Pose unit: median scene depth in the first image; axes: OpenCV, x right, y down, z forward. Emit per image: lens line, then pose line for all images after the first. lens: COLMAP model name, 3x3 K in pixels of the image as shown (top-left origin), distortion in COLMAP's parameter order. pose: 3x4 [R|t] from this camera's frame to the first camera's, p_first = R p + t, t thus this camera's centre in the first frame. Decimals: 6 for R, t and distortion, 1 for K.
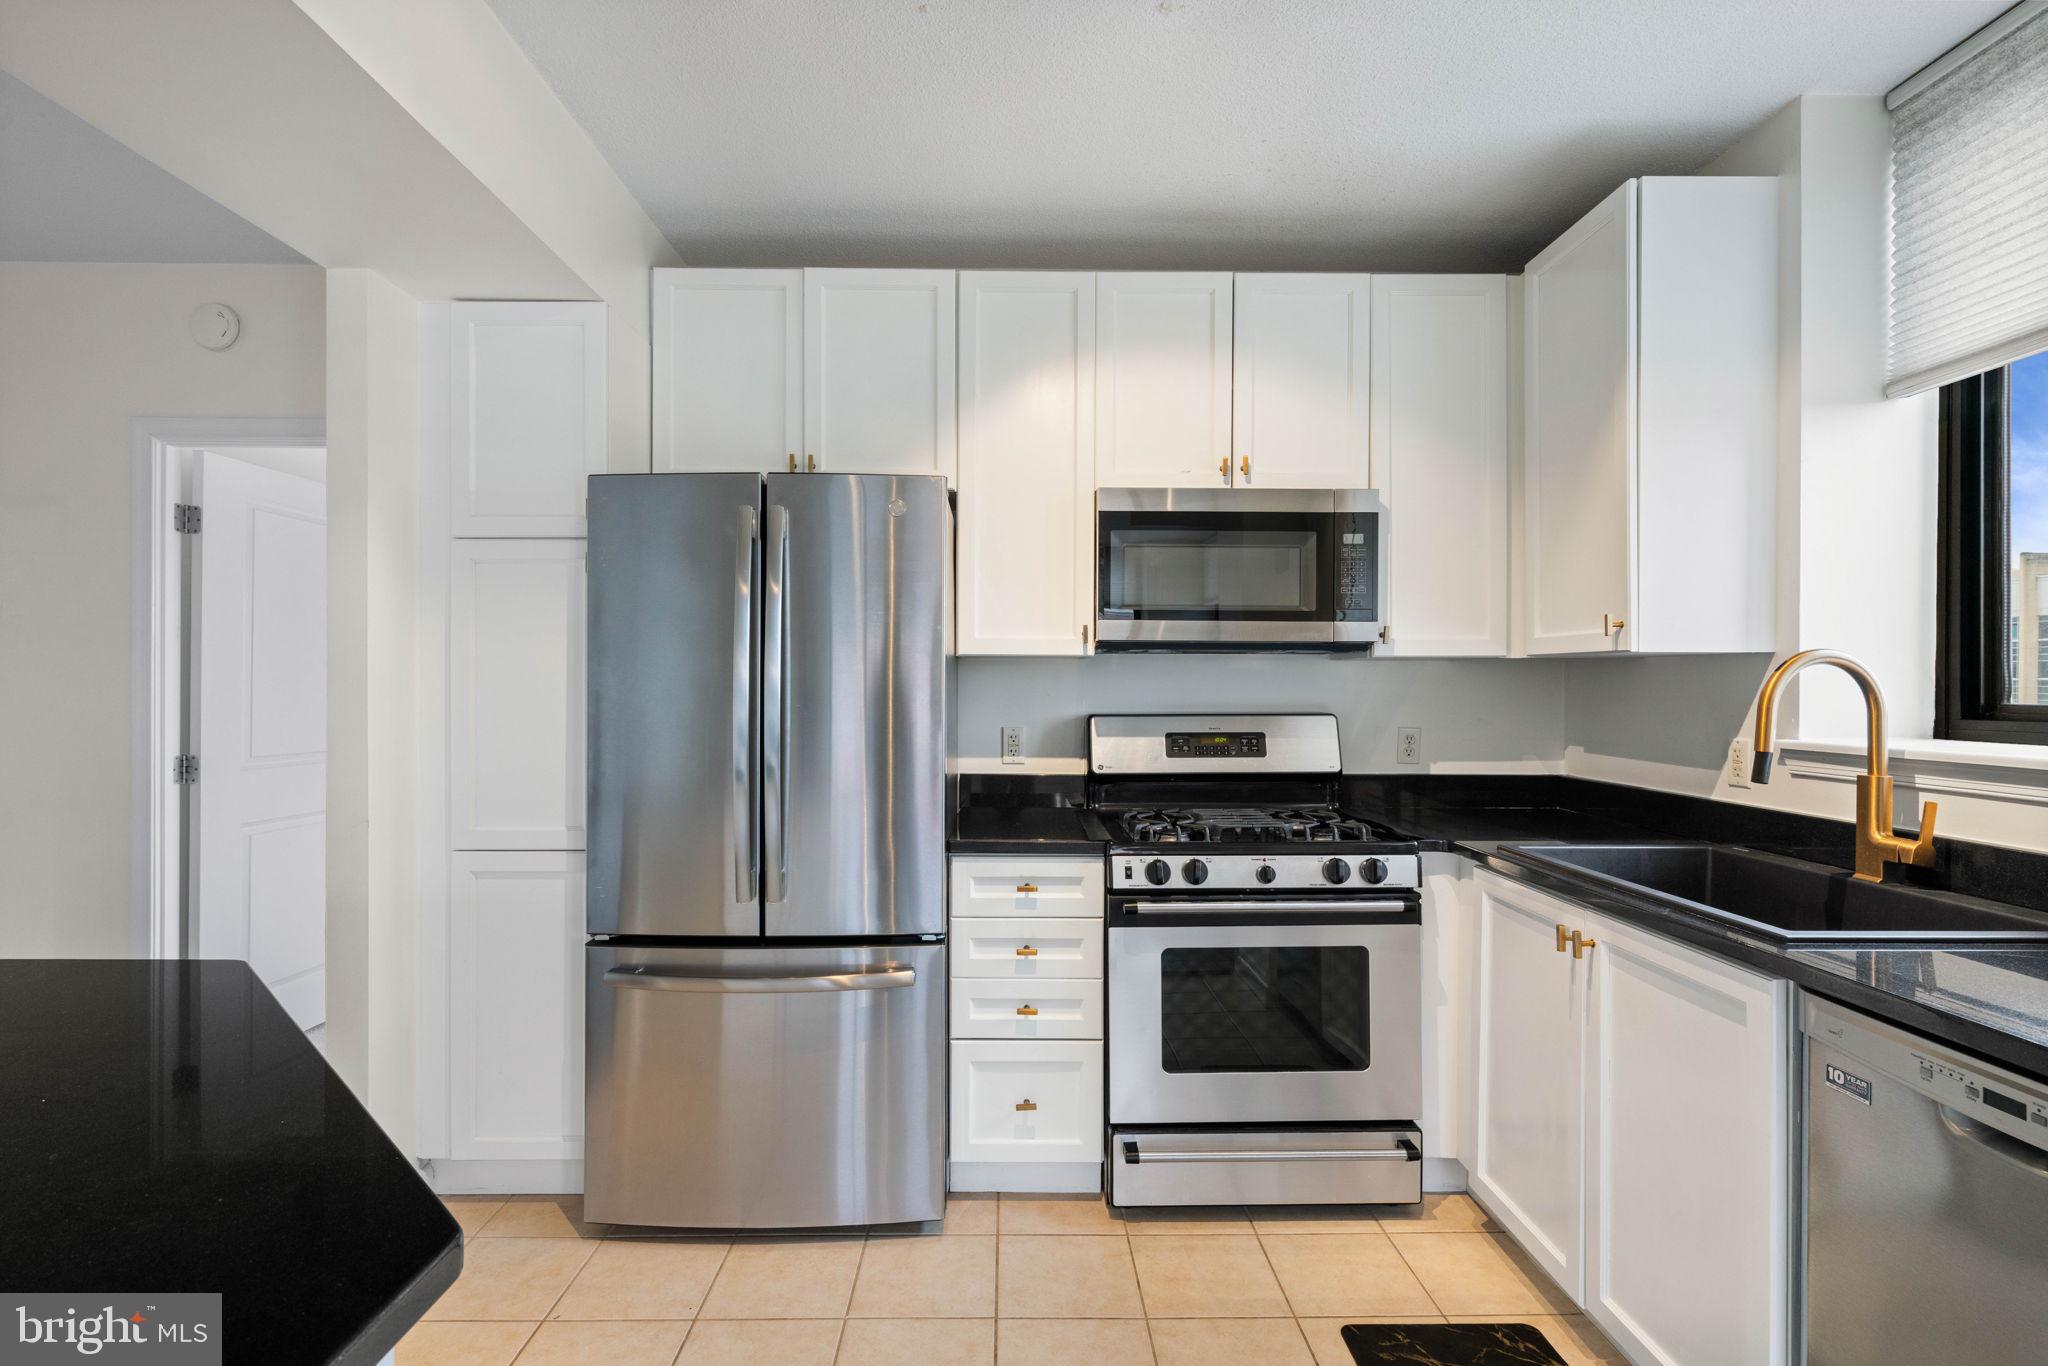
lens RADIAL K [[985.4, 0, 1029.8], [0, 985.4, 680.8], [0, 0, 1]] dist [0.002328, 0.000638]
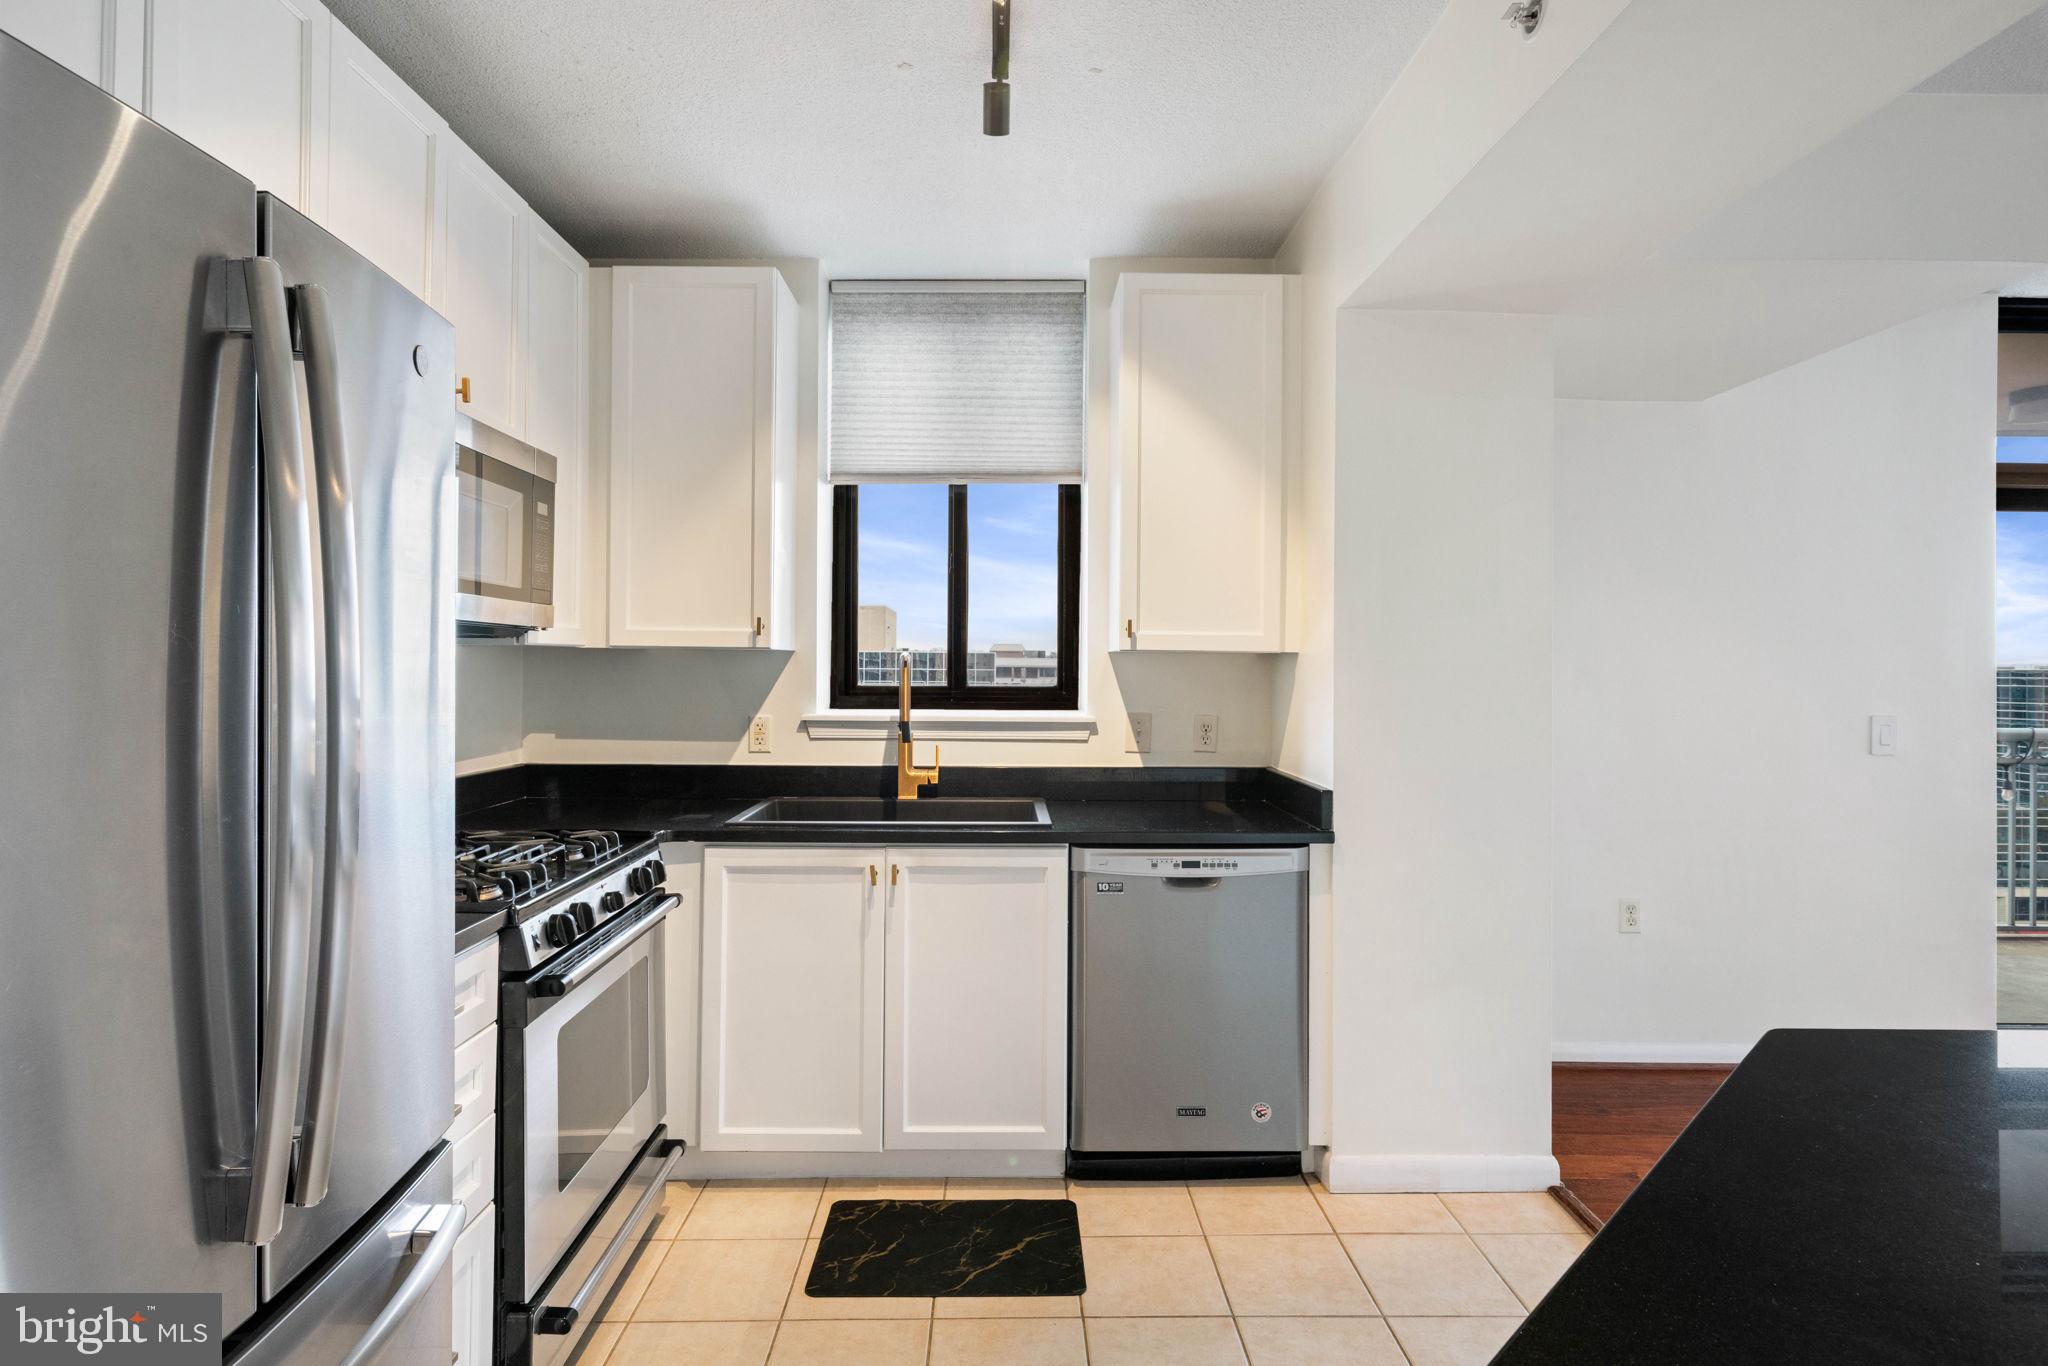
lens RADIAL K [[1064.0, 0, 1015.9], [0, 1064.0, 656.7], [0, 0, 1]] dist [-0.003504, -0.000065]
pose [[0.003201, 0.006311, 0.999975, -0.666976], [-0.011099, 0.999919, -0.006275, -0.013899], [-0.999933, -0.011078, 0.003271, 0.636774]]
